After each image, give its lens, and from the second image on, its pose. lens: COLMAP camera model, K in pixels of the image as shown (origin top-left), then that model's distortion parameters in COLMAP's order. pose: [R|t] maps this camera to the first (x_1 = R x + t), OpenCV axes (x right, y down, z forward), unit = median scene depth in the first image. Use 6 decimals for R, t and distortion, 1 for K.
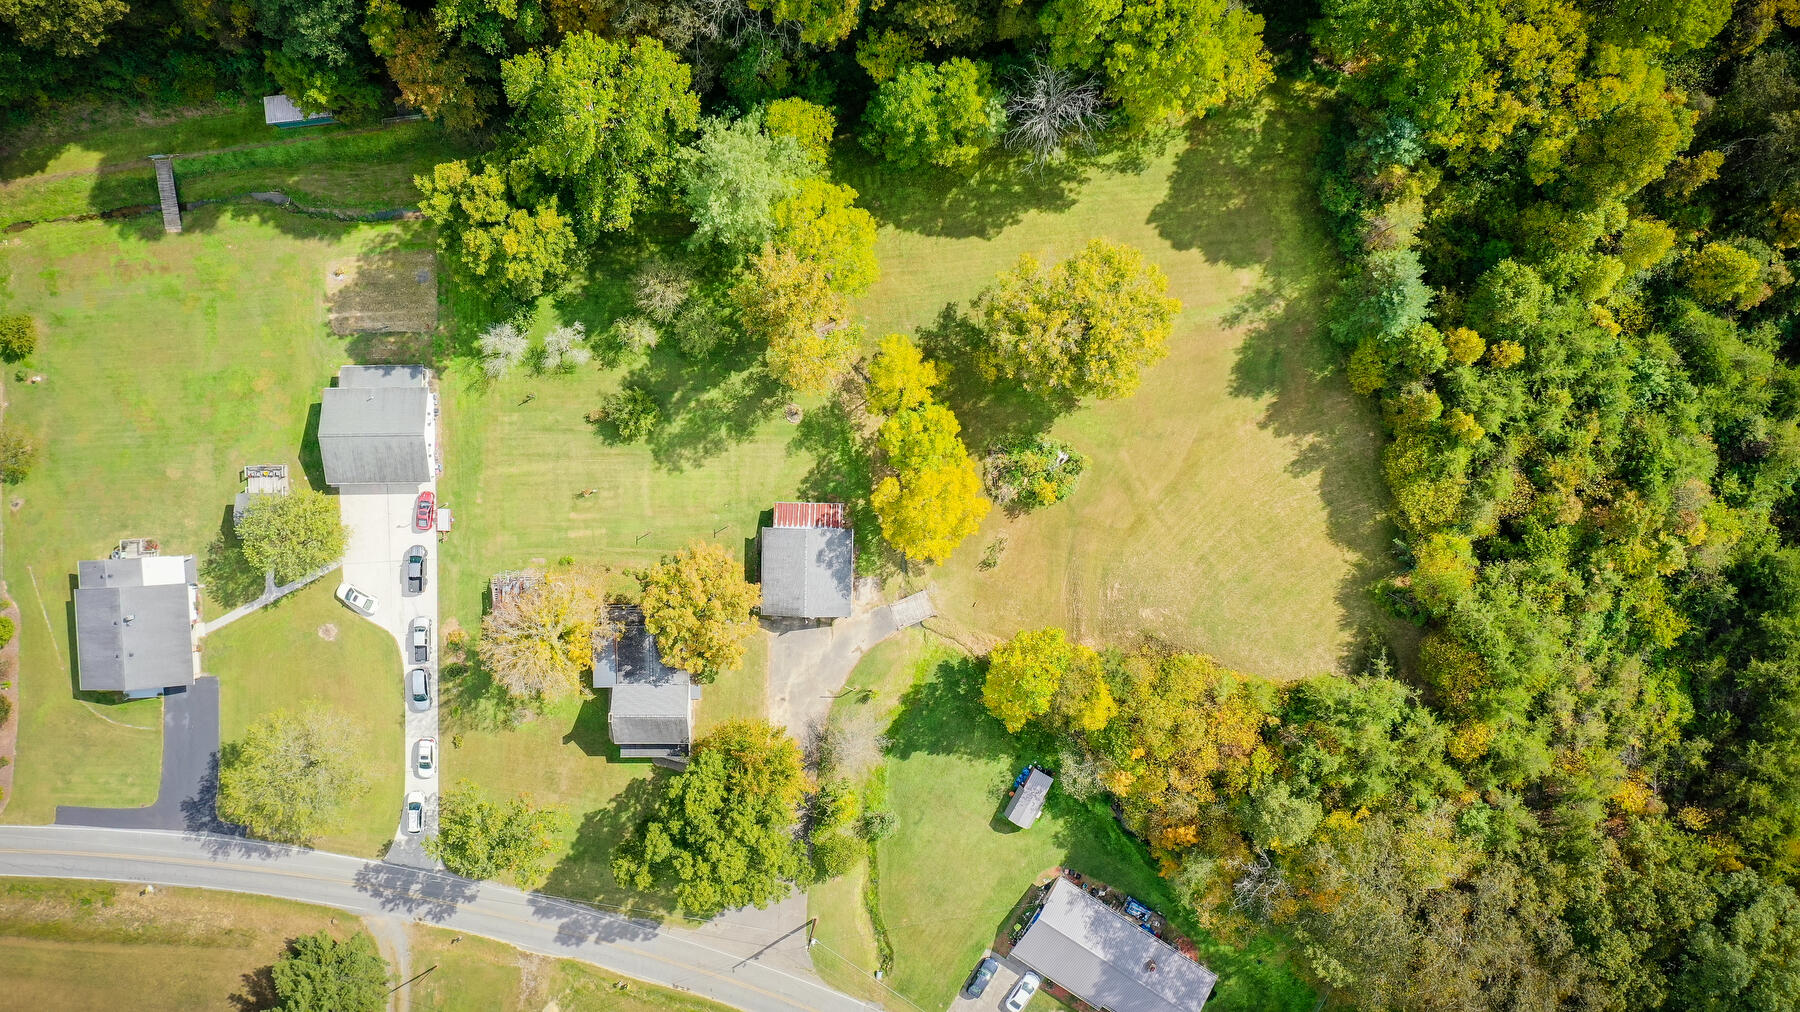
lens RADIAL K [[1421.3, 0, 899.2], [0, 1421.3, 515.2], [0, 0, 1]] dist [-0.001355, 0.020722]
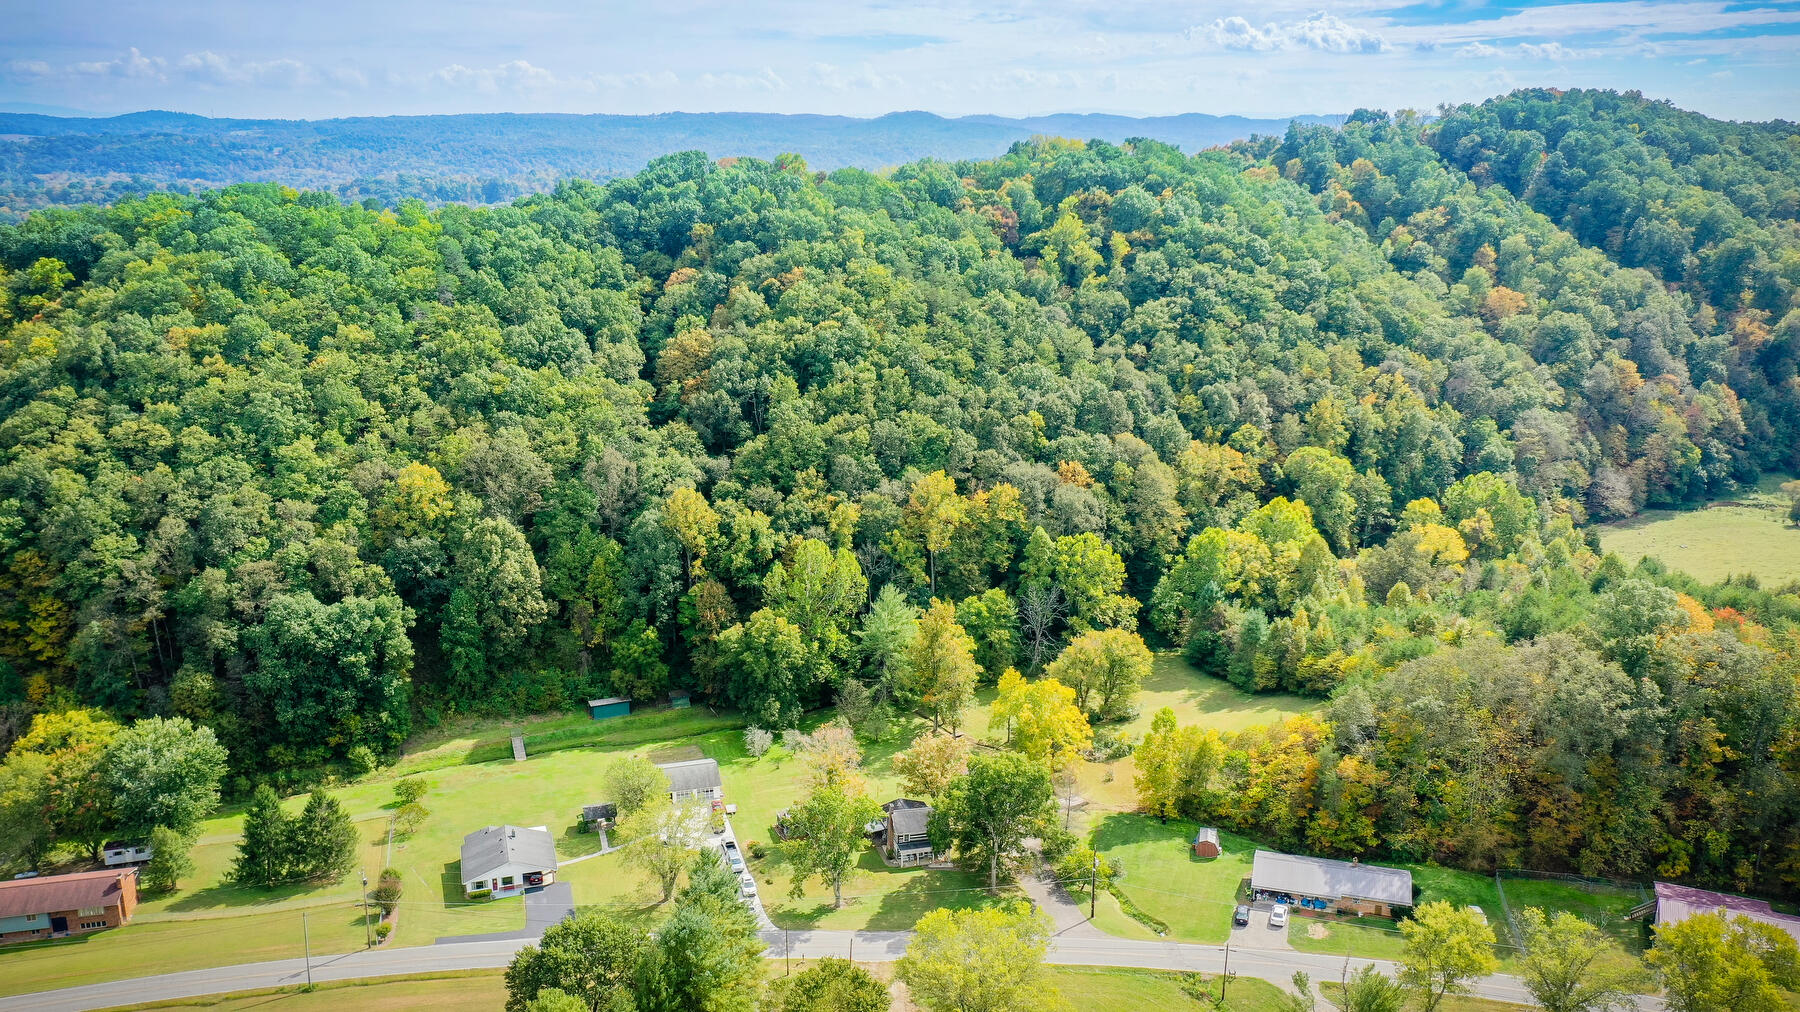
lens RADIAL K [[1421.3, 0, 912.3], [0, 1421.3, 509.5], [0, 0, 1]] dist [-0.001355, 0.020722]
pose [[0.962646, -0.055790, 0.264952, -0.500847], [0.270711, 0.217300, -0.937815, 1.285554], [-0.005254, 0.974509, 0.224286, 0.404666]]
